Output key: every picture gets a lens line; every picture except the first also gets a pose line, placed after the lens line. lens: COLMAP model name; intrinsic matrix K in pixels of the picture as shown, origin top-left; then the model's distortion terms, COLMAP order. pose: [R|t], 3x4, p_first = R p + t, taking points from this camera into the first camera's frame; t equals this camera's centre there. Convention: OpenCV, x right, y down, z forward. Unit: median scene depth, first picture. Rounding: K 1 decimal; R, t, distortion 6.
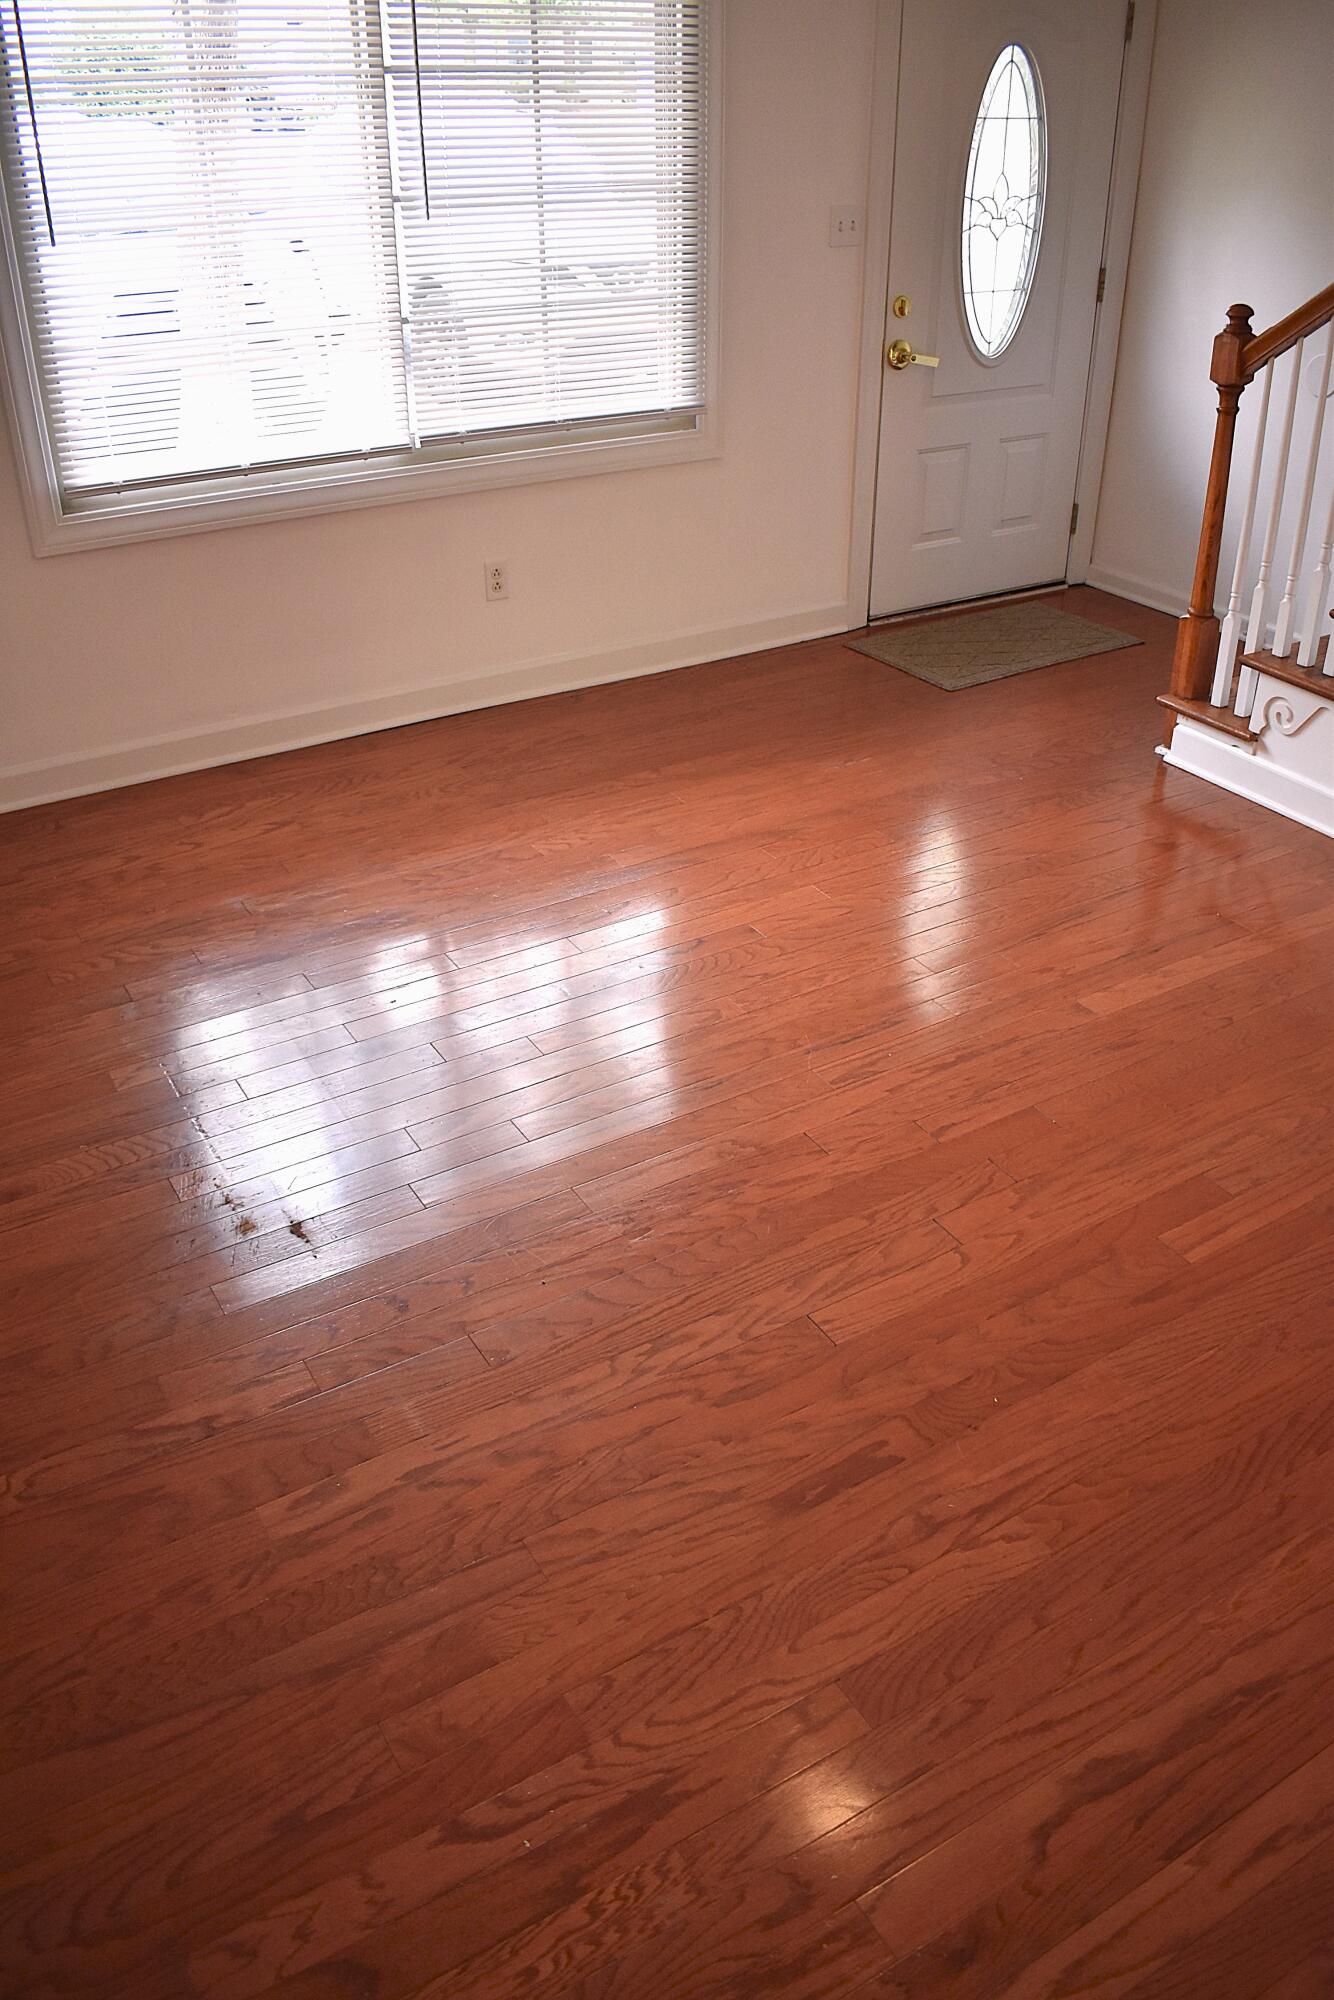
lens RADIAL K [[1562.4, 0, 665.7], [0, 1562.4, 1006.2], [0, 0, 1]] dist [-0.098002, 0.018814]
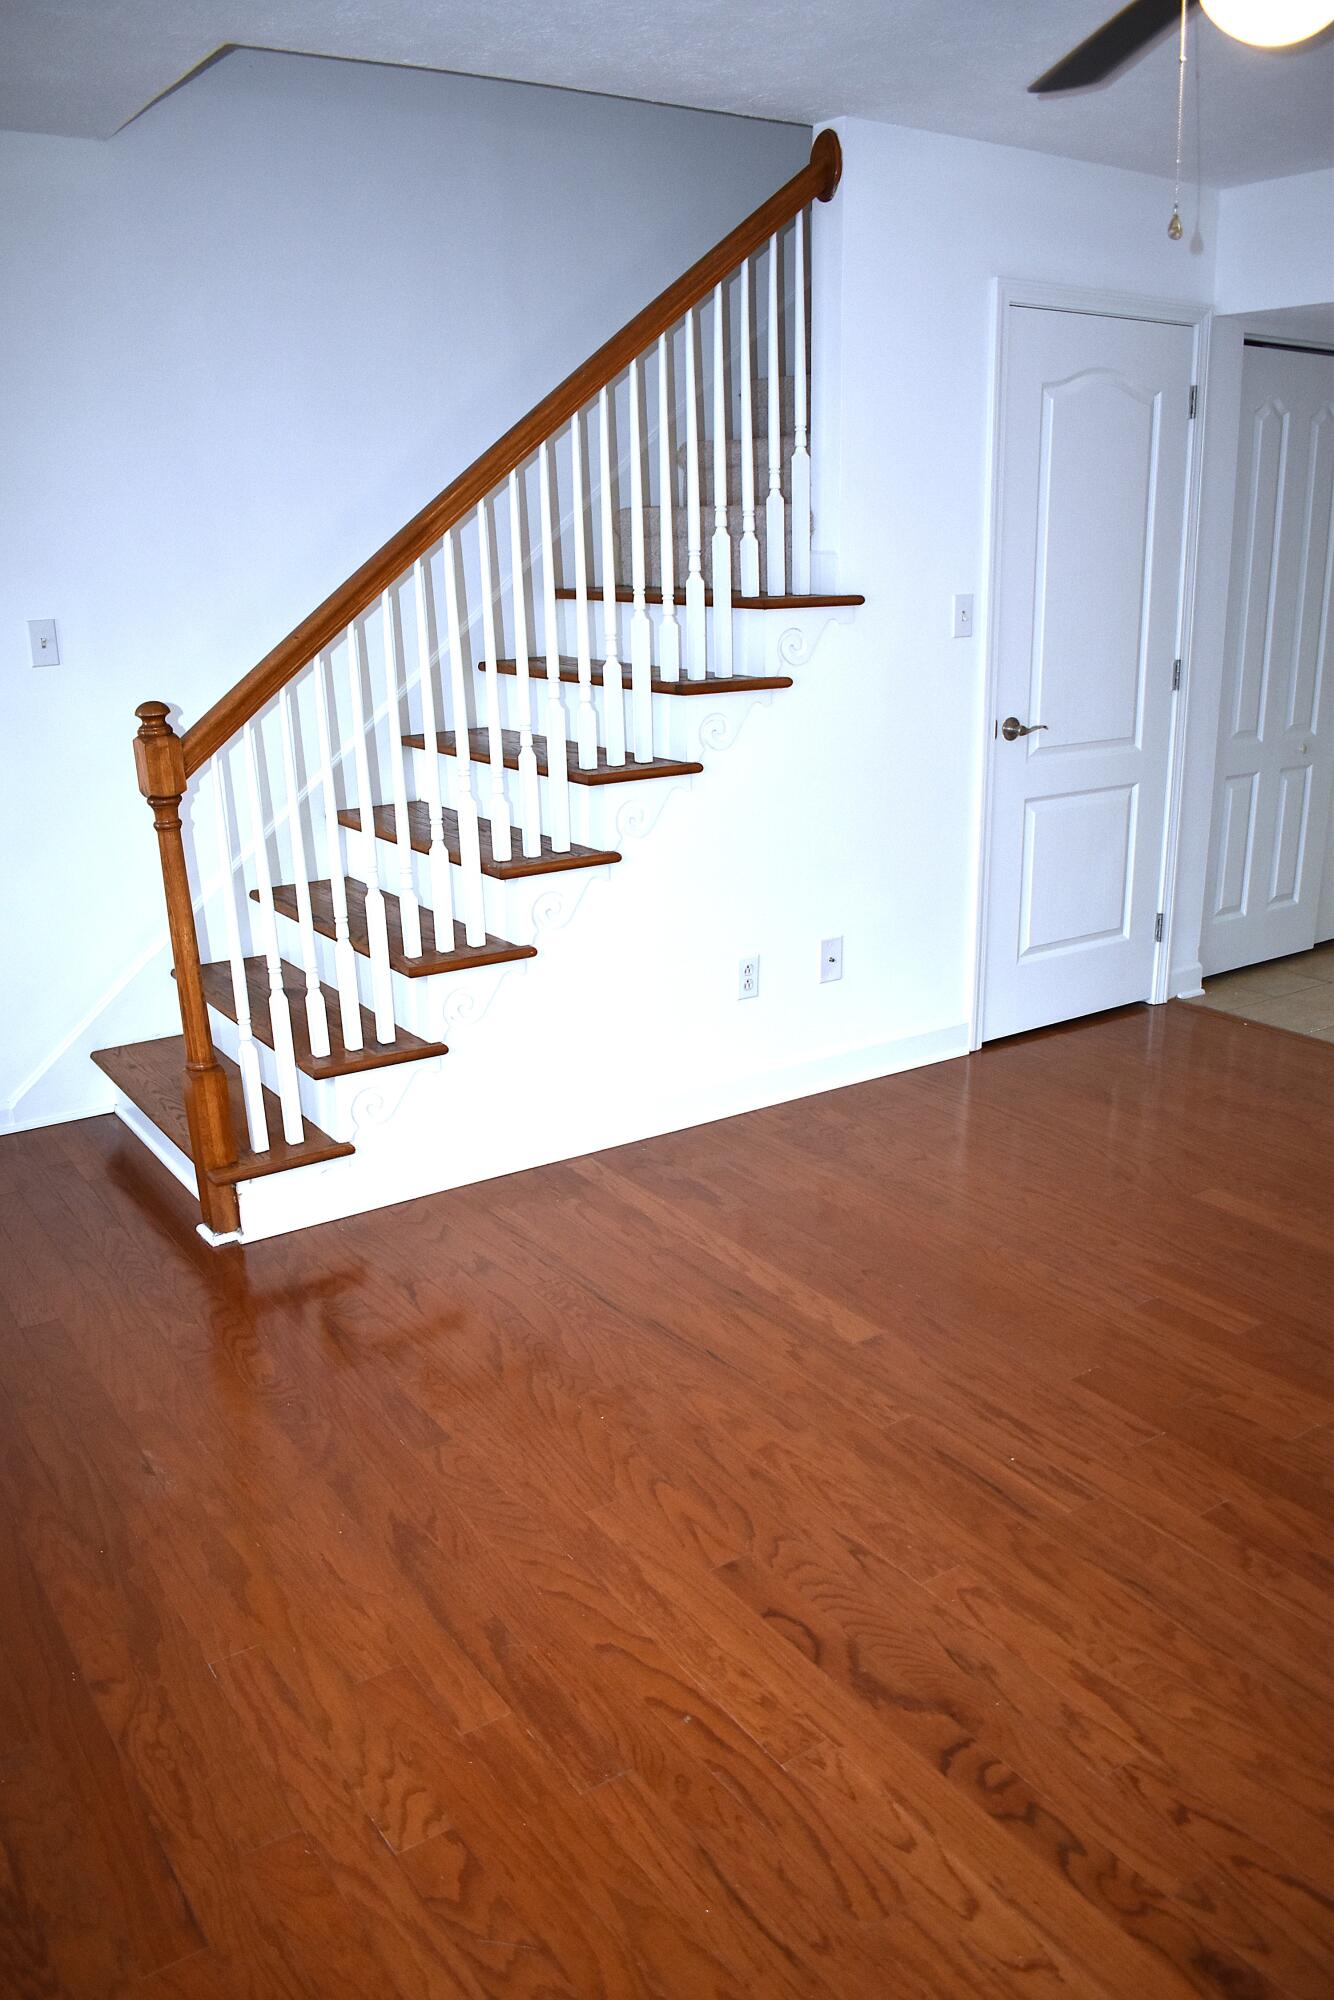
lens RADIAL K [[1562.4, 0, 673.5], [0, 1562.4, 993.5], [0, 0, 1]] dist [-0.098002, 0.018814]
pose [[-0.049799, -0.286293, 0.956847, -0.470836], [0.538338, 0.799261, 0.267160, -0.402822], [-0.841256, 0.528412, 0.114320, 0.738198]]
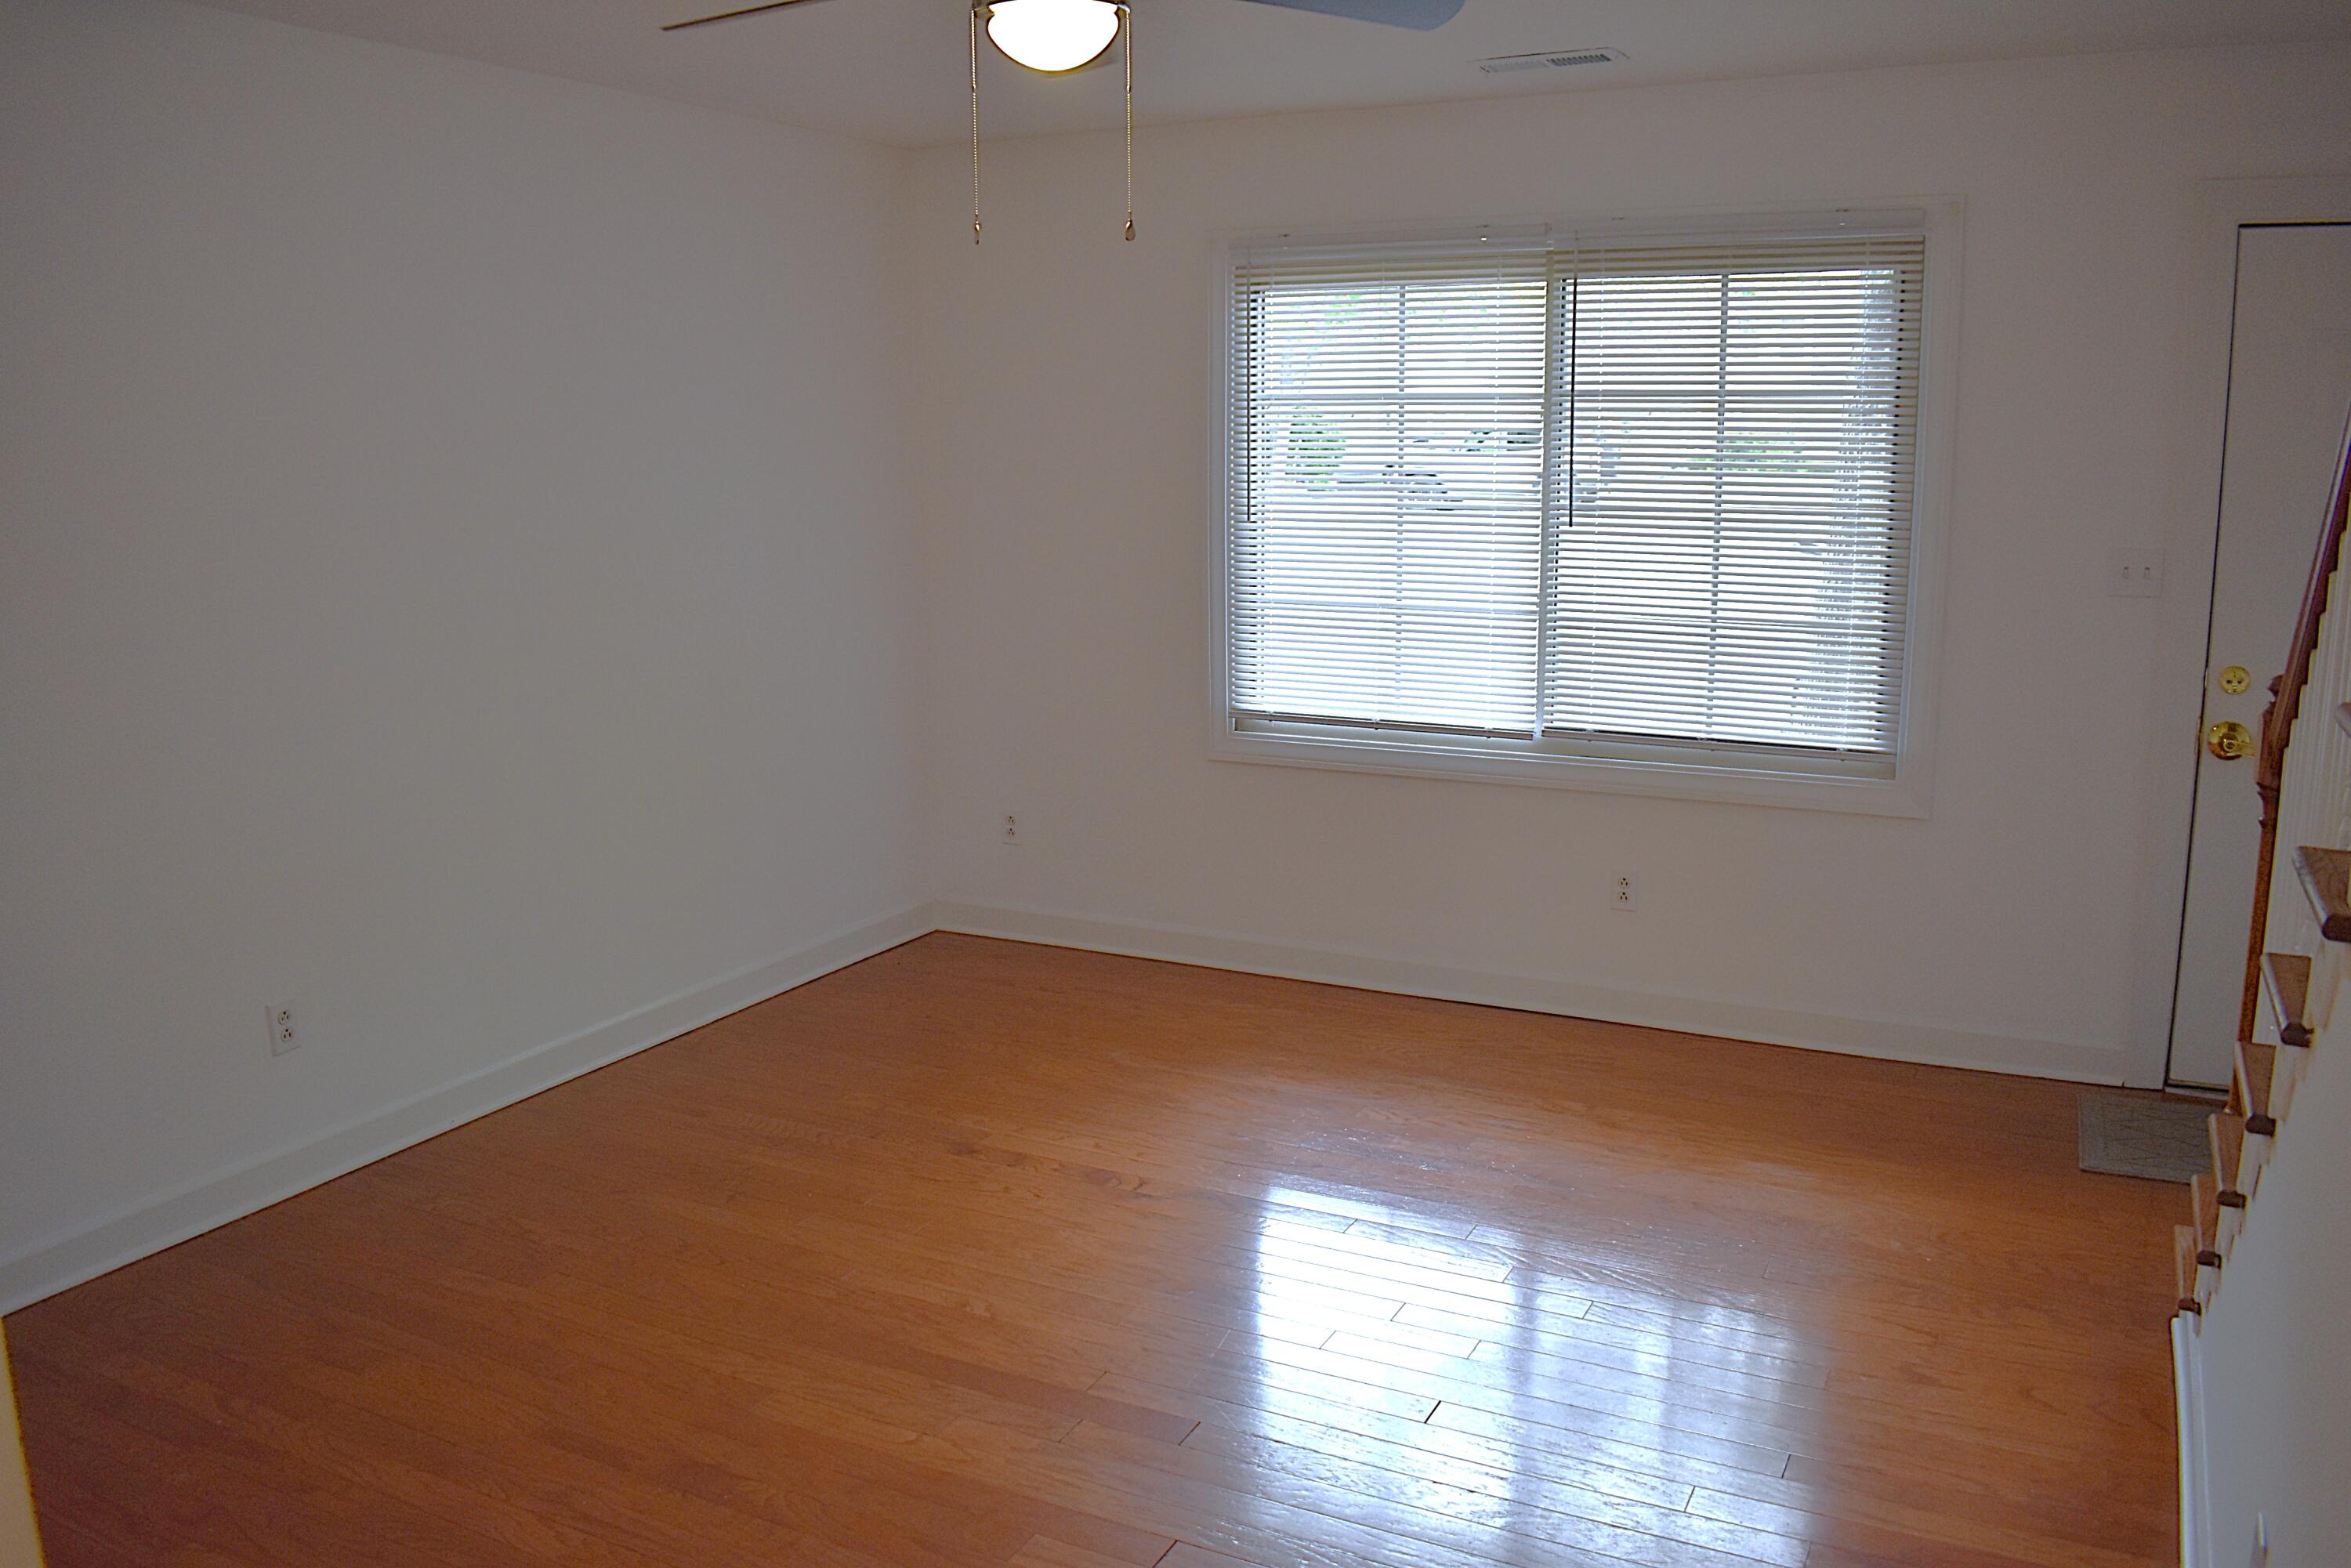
lens RADIAL K [[1836.5, 0, 1176.7], [0, 1836.5, 783.6], [0, 0, 1]] dist [-0.098002, 0.018814]
pose [[0.522893, 0.155157, -0.838159, 0.788324], [-0.443468, 0.889259, -0.112045, -0.103915], [0.727956, 0.430284, 0.533794, 0.216762]]
